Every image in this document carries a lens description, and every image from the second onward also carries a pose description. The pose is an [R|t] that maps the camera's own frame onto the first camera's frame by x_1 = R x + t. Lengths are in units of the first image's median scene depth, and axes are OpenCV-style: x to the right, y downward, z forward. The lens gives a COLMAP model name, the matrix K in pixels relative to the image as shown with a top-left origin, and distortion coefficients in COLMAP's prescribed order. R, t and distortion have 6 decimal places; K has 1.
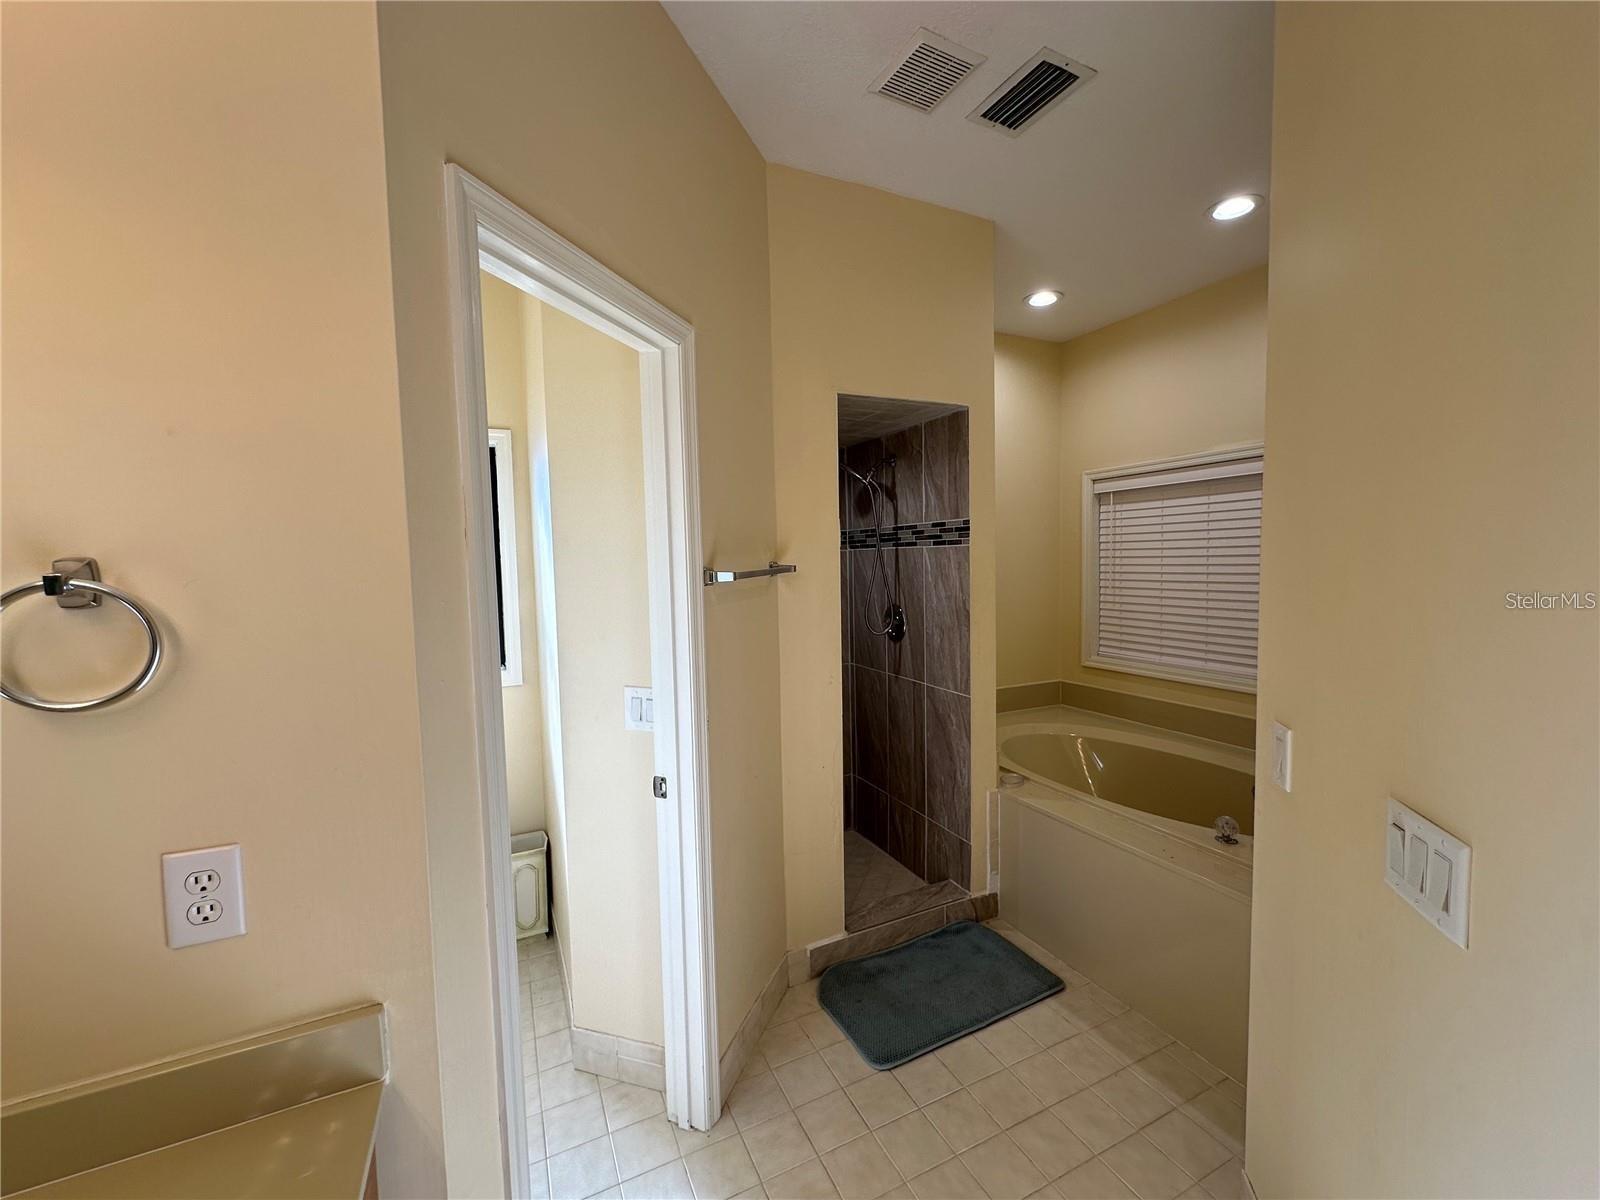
lens RADIAL K [[638.1, 0, 797.5], [0, 638.1, 601.6], [0, 0, 1]] dist [-0.002521, 0.000309]
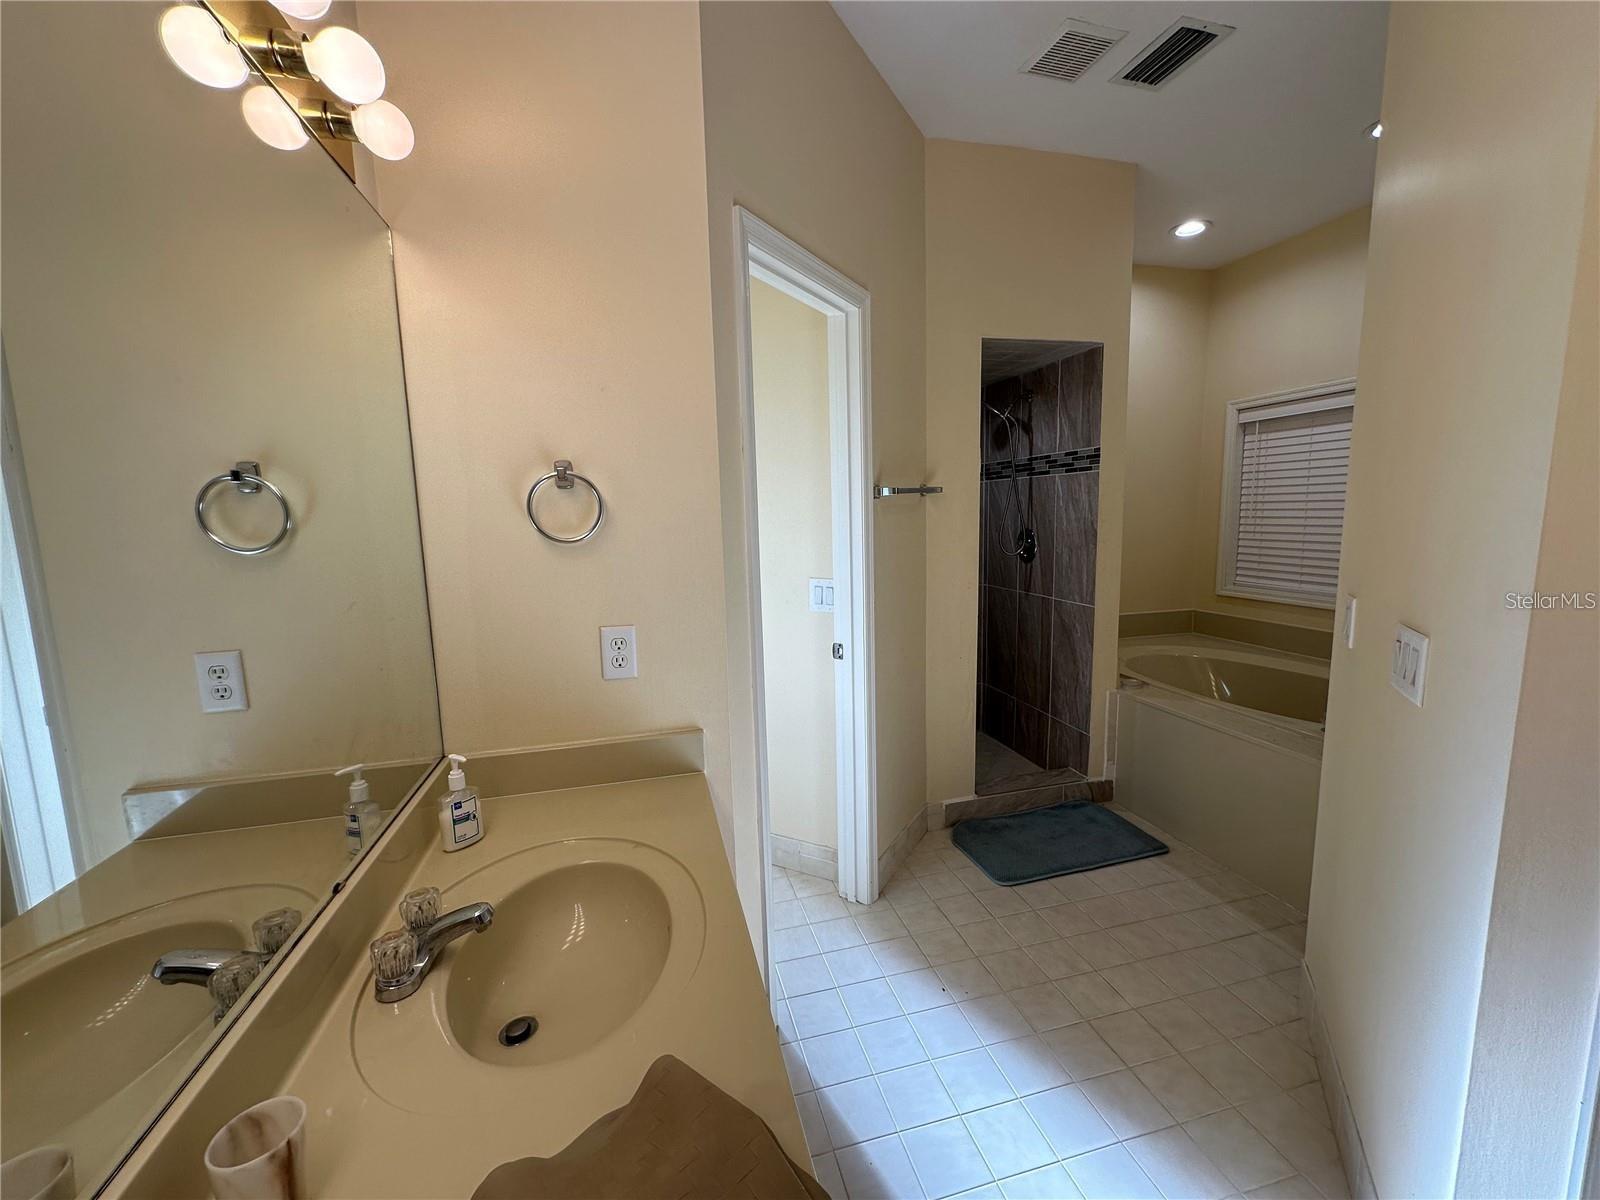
lens RADIAL K [[638.1, 0, 798.7], [0, 638.1, 601.0], [0, 0, 1]] dist [-0.002521, 0.000309]
pose [[0.981800, 0.021307, -0.188717, -0.040314], [-0.006690, 0.996950, 0.077758, 0.071702], [0.189799, -0.075081, 0.978948, -0.269502]]
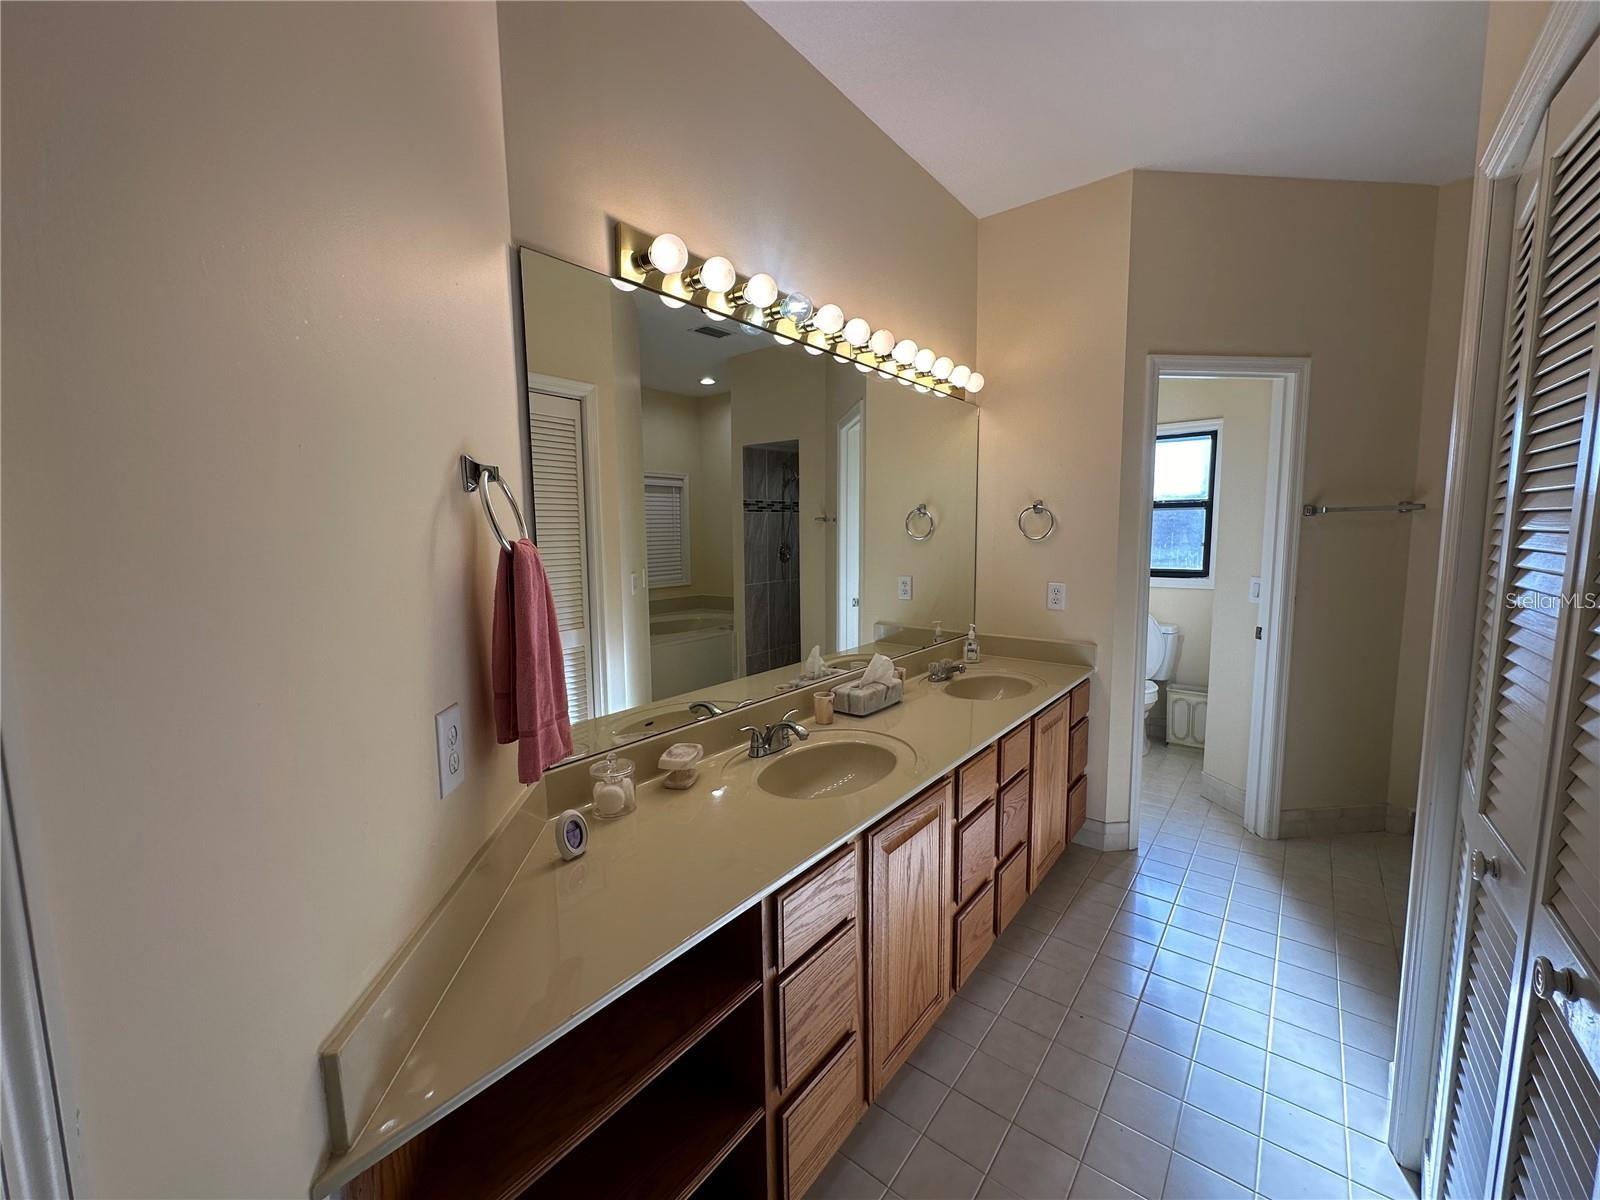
lens RADIAL K [[638.1, 0, 802.1], [0, 638.1, 598.8], [0, 0, 1]] dist [-0.002521, 0.000309]
pose [[0.443888, 0.111920, -0.889066, 0.655749], [-0.057330, 0.993684, 0.096466, 0.088760], [0.894247, 0.008150, 0.447500, -0.759432]]
